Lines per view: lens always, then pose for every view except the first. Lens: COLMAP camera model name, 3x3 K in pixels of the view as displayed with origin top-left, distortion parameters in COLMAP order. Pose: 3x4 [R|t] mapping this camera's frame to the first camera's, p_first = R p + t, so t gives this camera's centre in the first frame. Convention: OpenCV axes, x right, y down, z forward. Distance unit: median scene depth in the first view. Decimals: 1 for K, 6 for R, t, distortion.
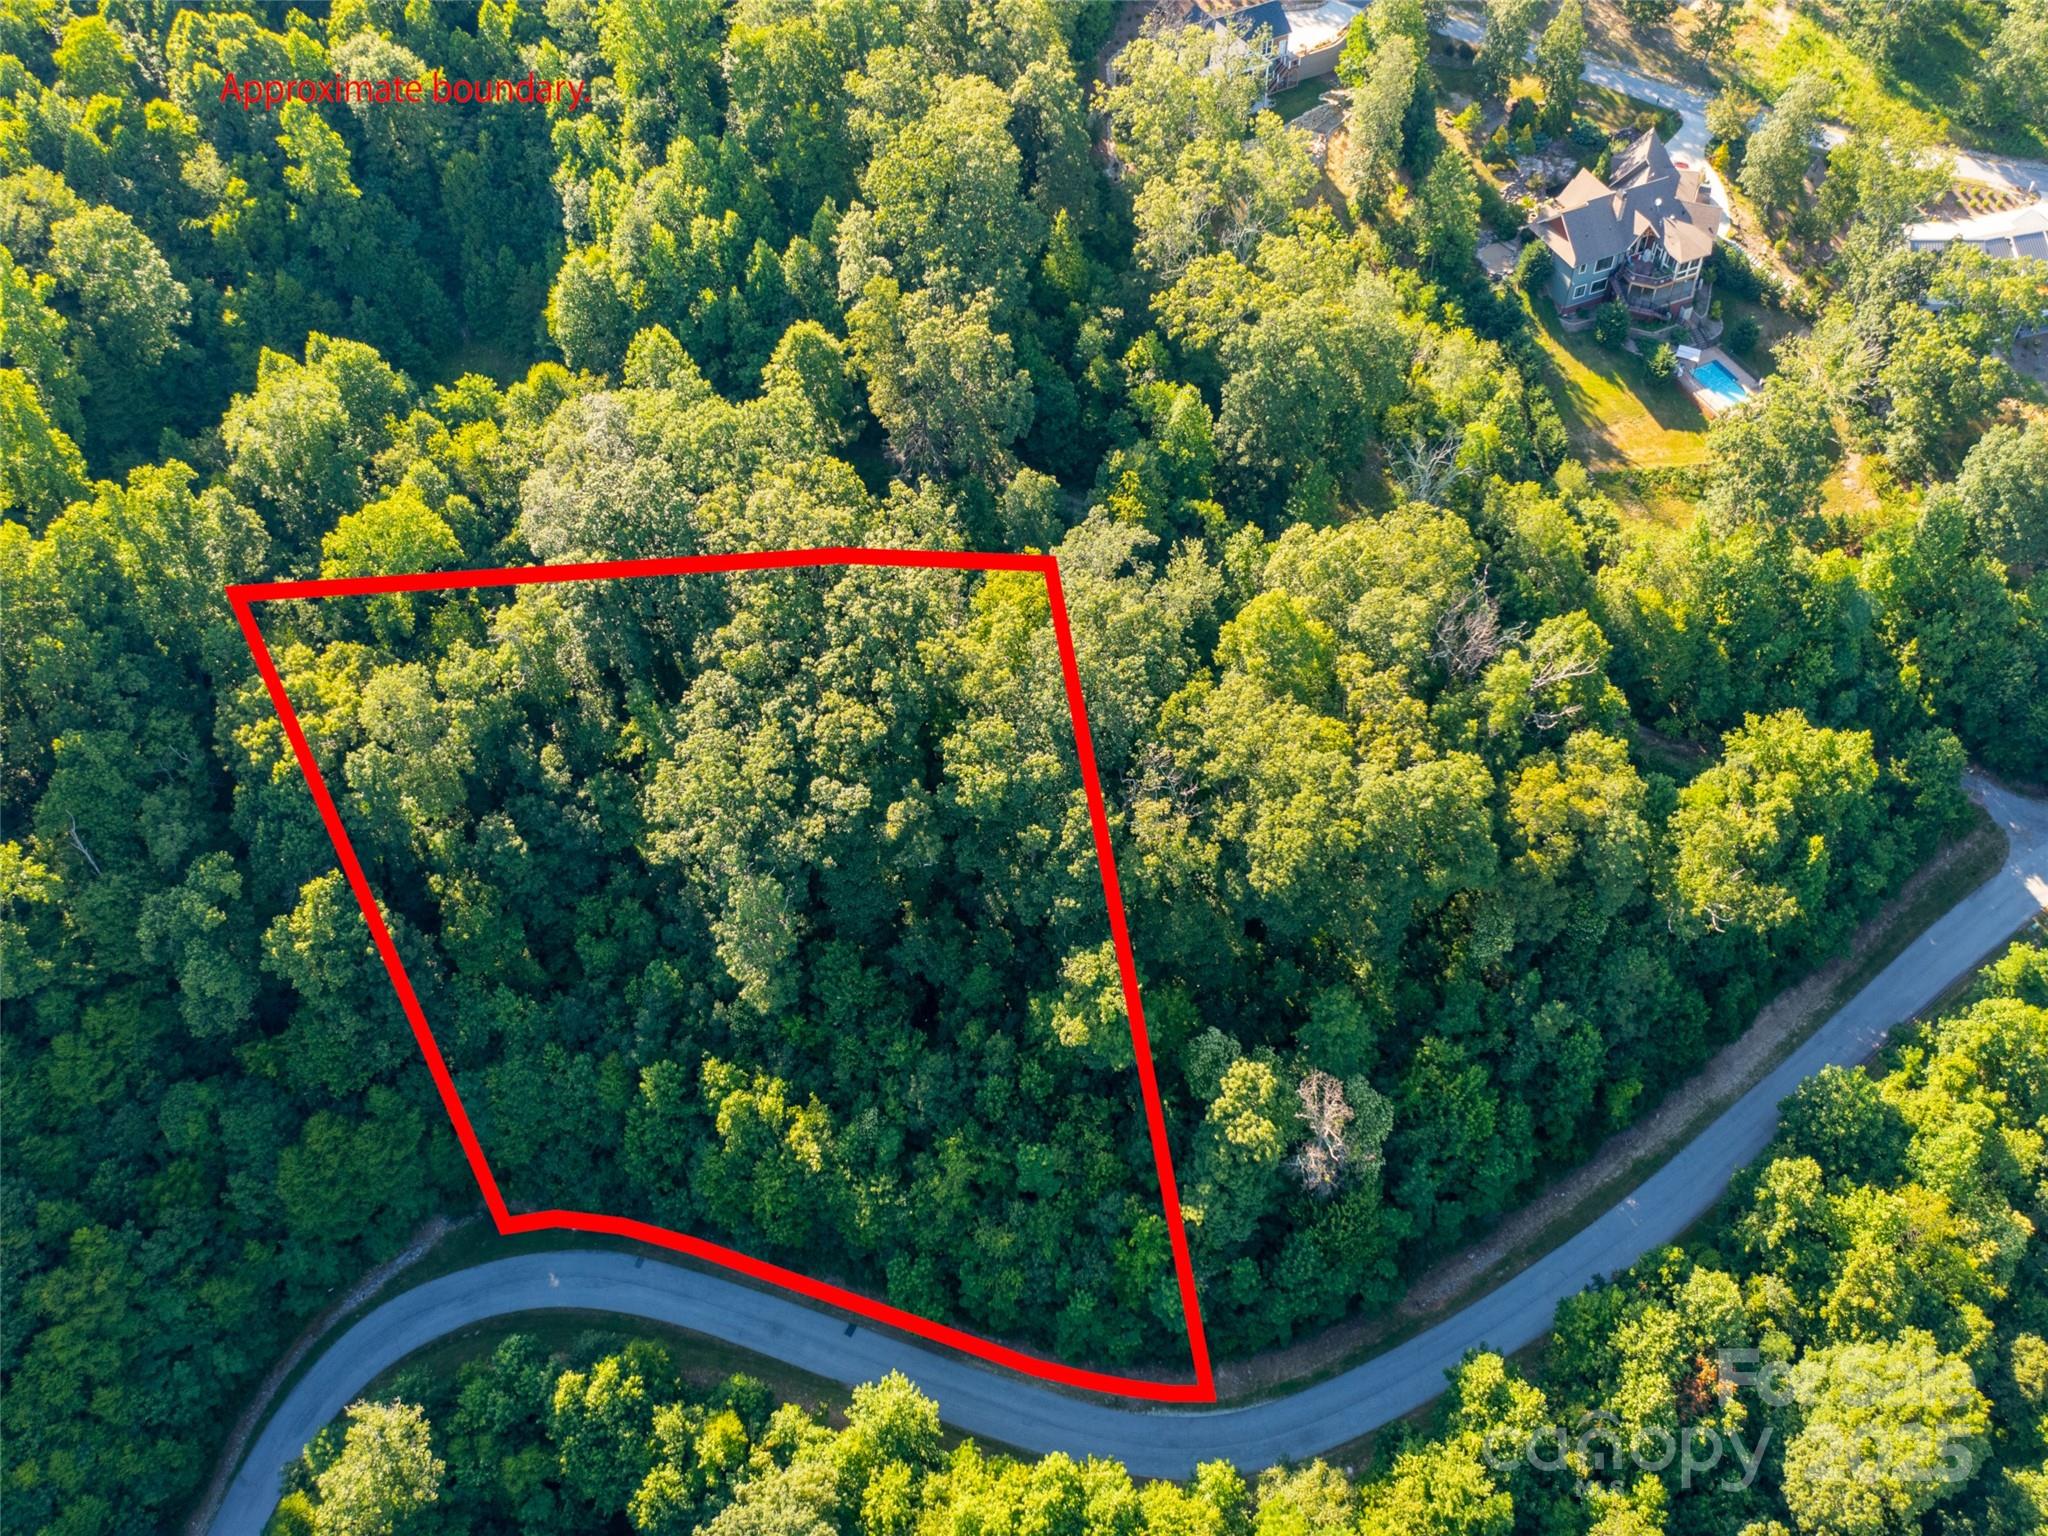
lens RADIAL K [[1666.2, 0, 1024.0], [0, 1666.2, 768.0], [0, 0, 1]] dist [0.002955, 0.002226]
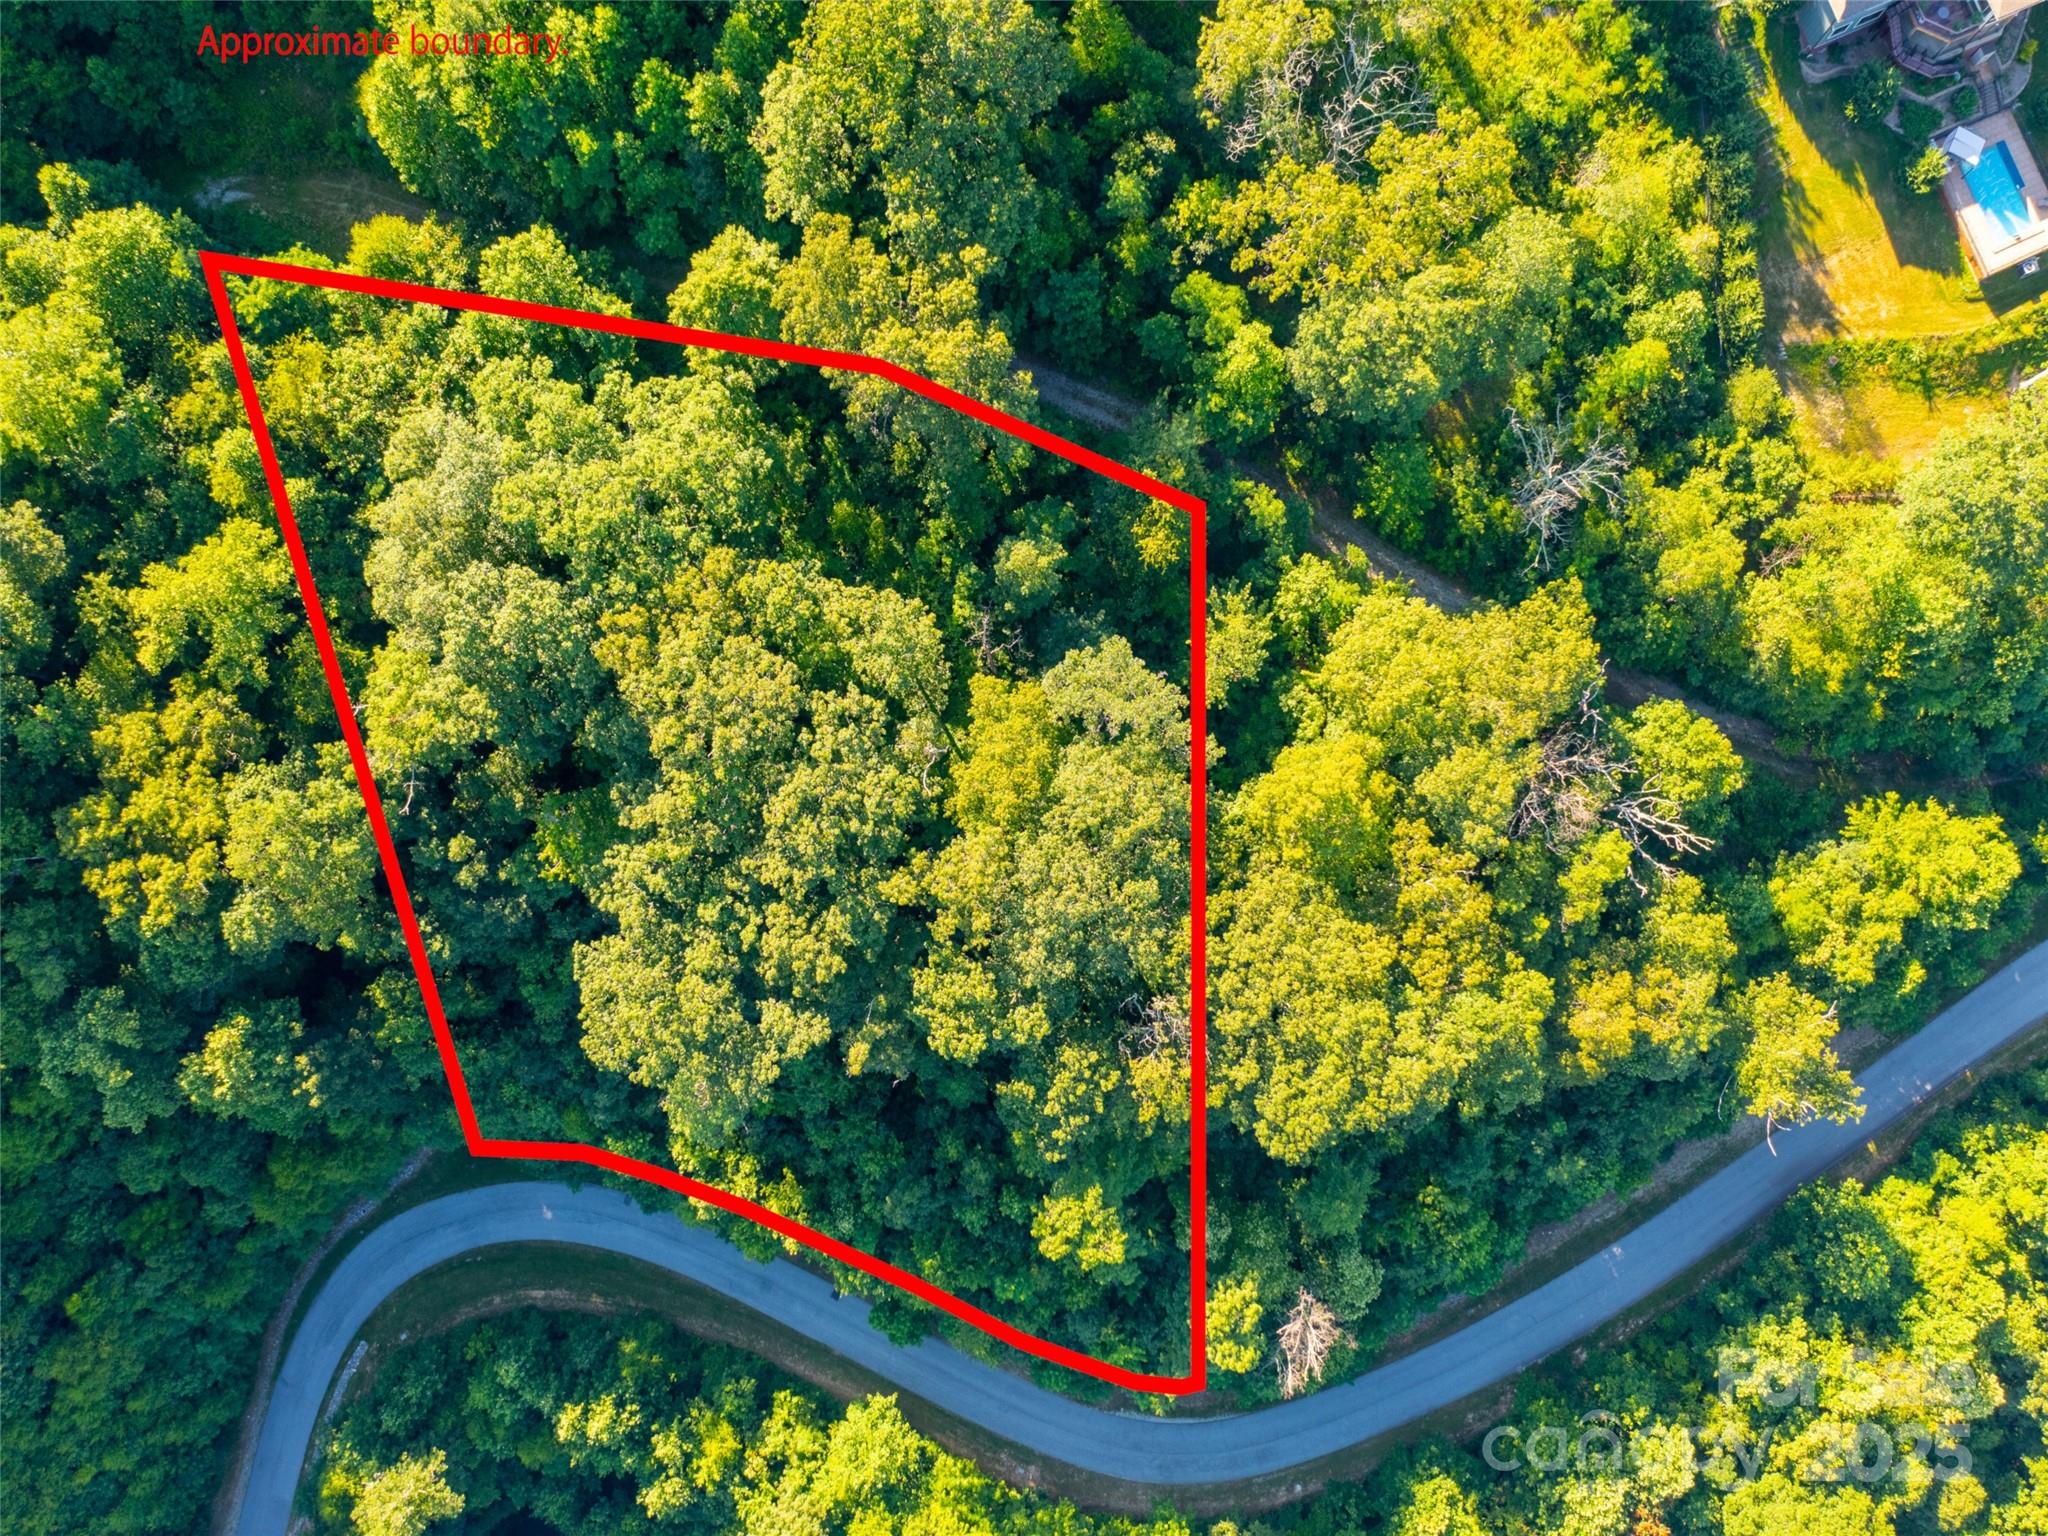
lens RADIAL K [[1701.8, 0, 1016.2], [0, 1701.8, 767.8], [0, 0, 1]] dist [-0.005911, 0.004987]
pose [[0.999495, 0.029612, -0.011497, 0.010769], [-0.018592, 0.838803, 0.544118, -0.555497], [0.025756, -0.543629, 0.838930, 0.316298]]
